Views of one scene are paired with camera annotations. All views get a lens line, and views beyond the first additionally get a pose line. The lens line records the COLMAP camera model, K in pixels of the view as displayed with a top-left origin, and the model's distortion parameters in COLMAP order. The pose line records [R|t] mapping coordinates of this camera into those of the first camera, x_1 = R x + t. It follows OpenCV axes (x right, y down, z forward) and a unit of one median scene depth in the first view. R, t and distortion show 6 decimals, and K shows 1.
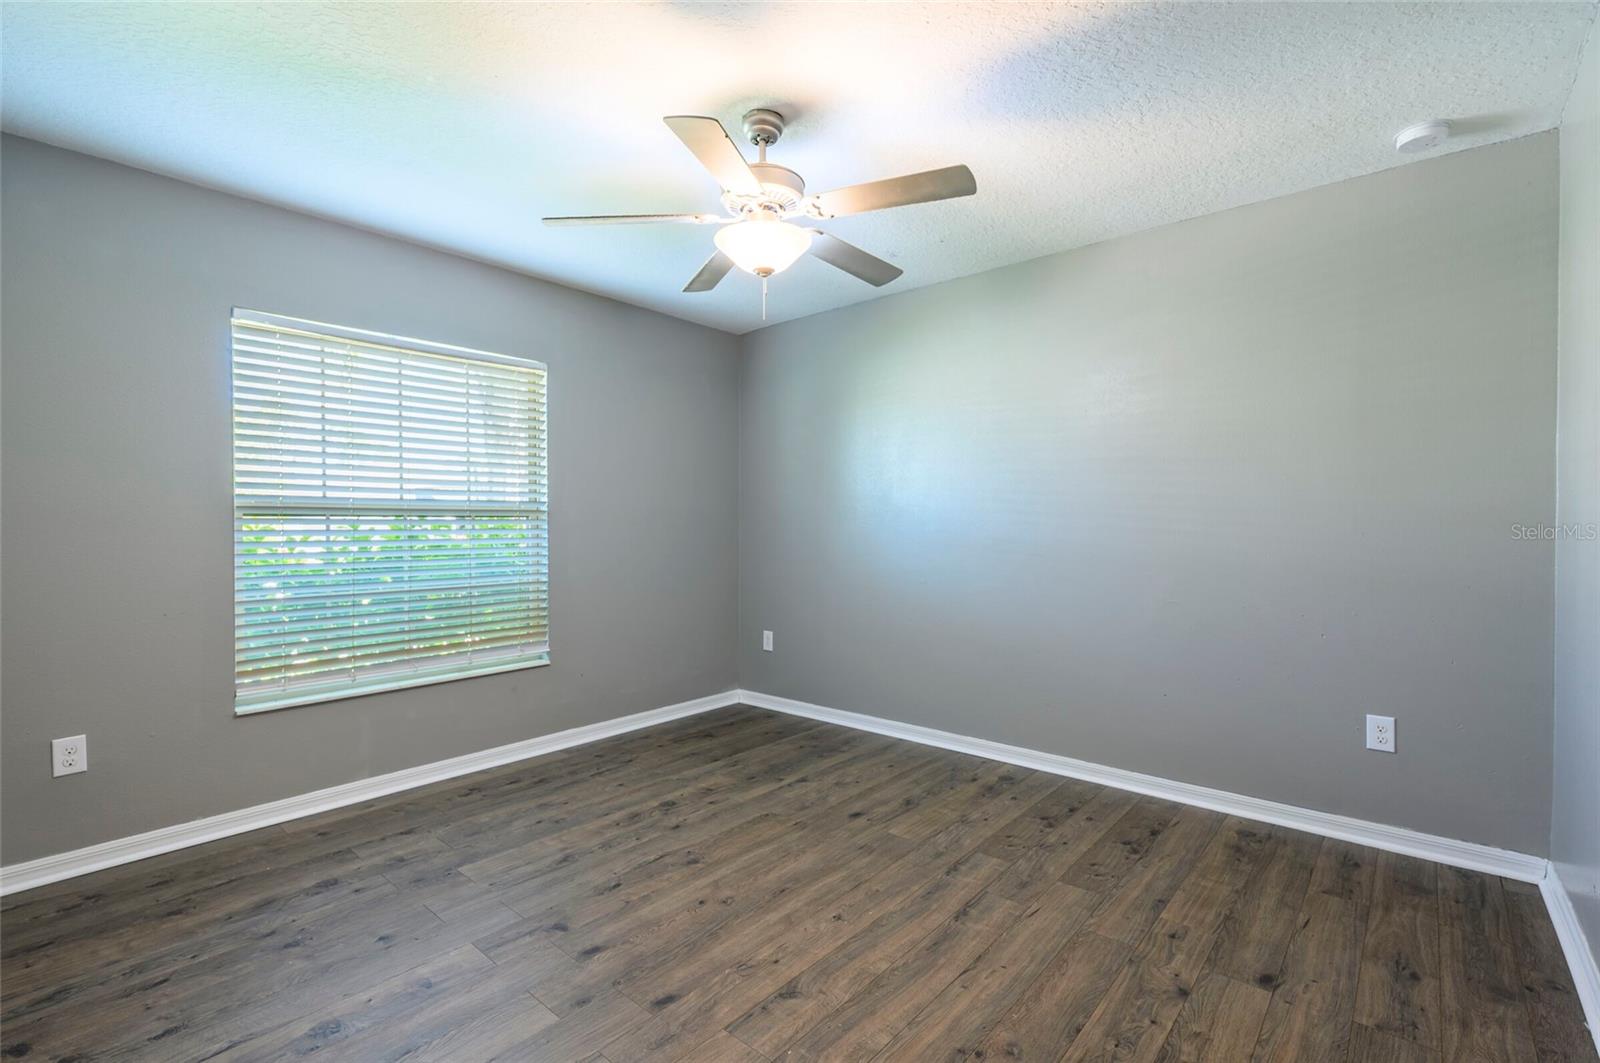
lens RADIAL K [[711.6, 0, 811.4], [0, 711.6, 528.9], [0, 0, 1]] dist [0.001148, 0.000066]
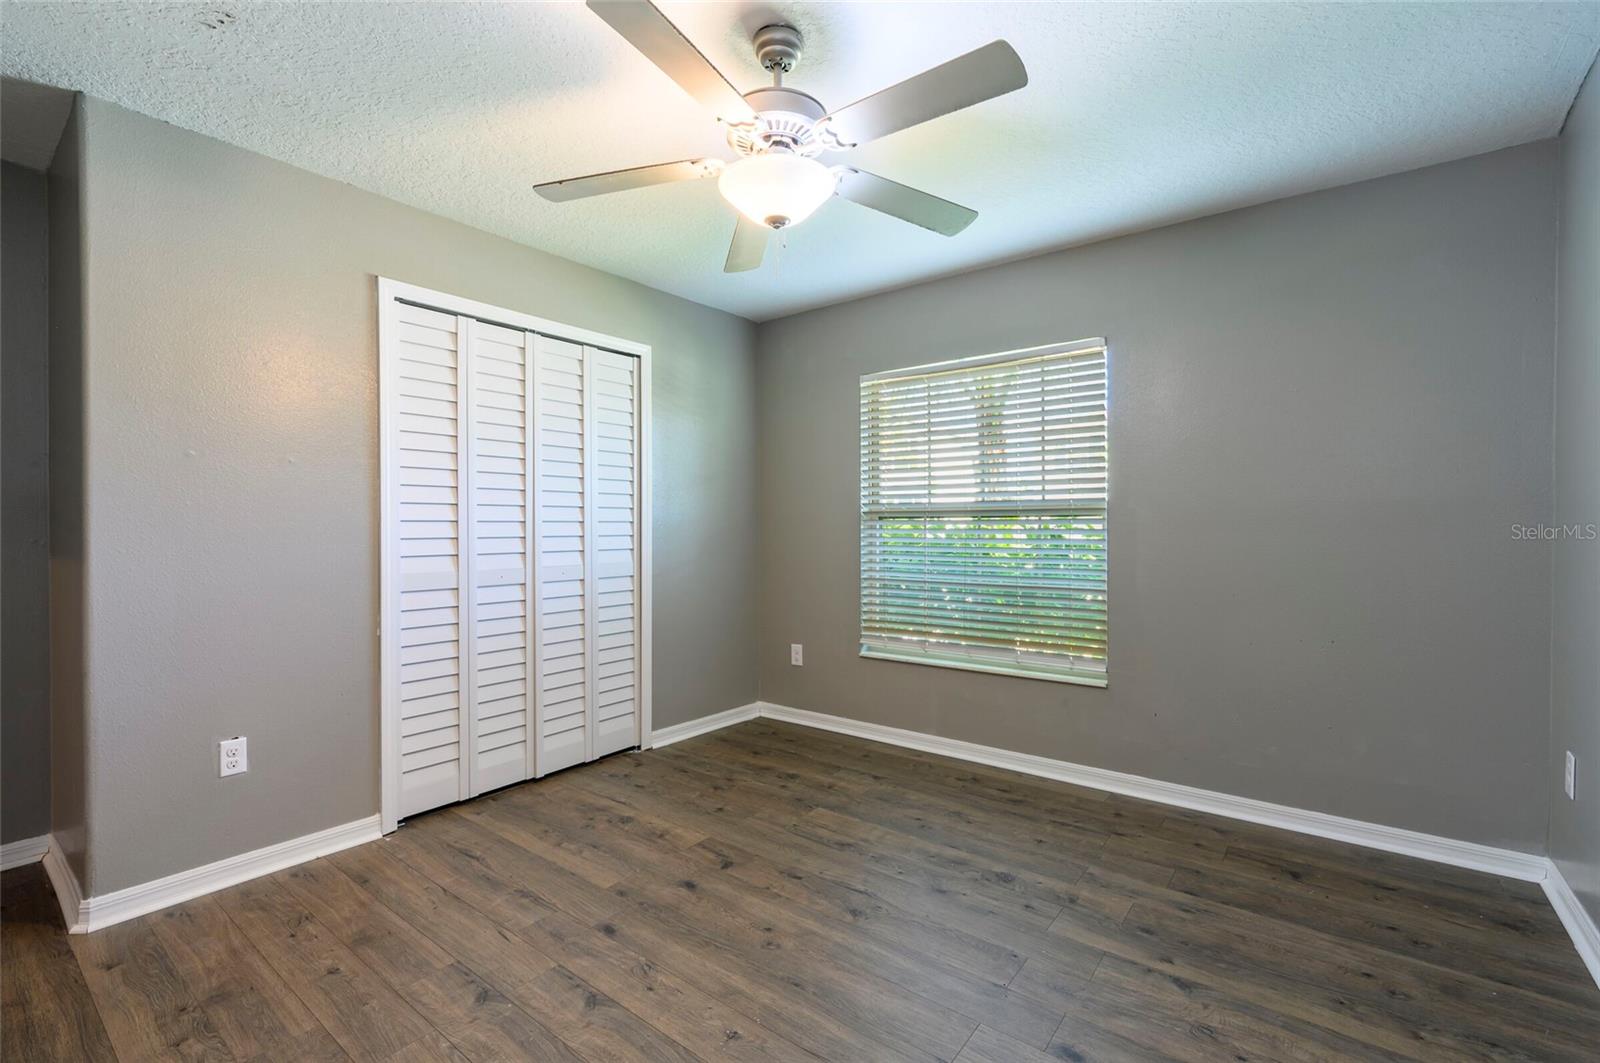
lens RADIAL K [[711.6, 0, 811.4], [0, 711.6, 528.9], [0, 0, 1]] dist [0.001148, 0.000066]
pose [[0.053577, 0.007544, -0.998535, 0.582604], [-0.003073, 0.999968, 0.007390, -0.007317], [0.998559, 0.002672, 0.053598, 0.749999]]
